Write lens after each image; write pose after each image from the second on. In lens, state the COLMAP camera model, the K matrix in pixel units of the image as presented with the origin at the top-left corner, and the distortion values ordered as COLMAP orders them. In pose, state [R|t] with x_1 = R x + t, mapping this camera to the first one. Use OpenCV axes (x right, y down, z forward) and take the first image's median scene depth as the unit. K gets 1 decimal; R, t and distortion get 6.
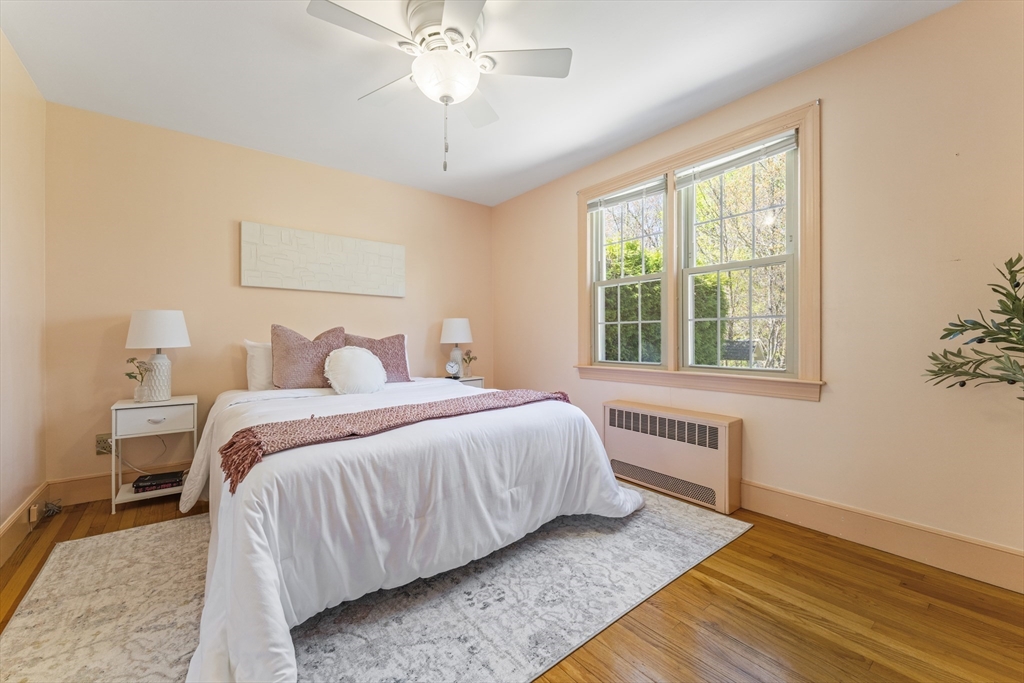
lens RADIAL K [[414.3, 0, 510.0], [0, 414.3, 333.8], [0, 0, 1]] dist [-0.000276, 0.000118]
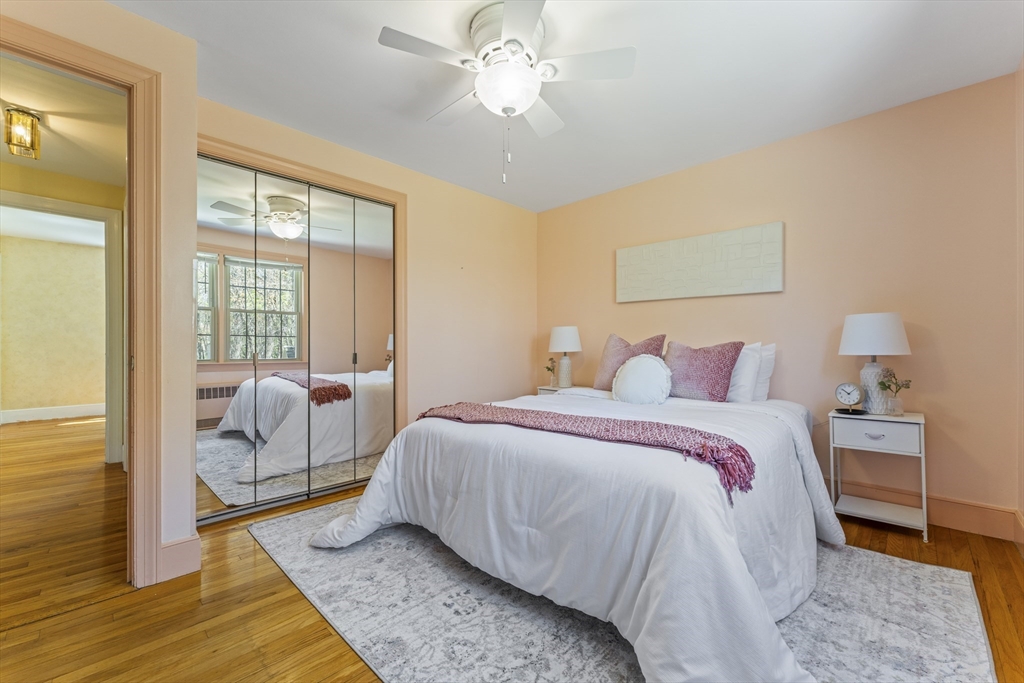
lens RADIAL K [[414.3, 0, 513.5], [0, 414.3, 339.9], [0, 0, 1]] dist [-0.000276, 0.000118]
pose [[0.131030, -0.007565, -0.991350, 0.843971], [0.006476, 0.999956, -0.006774, 0.000796], [0.991357, -0.005533, 0.131073, 0.872882]]
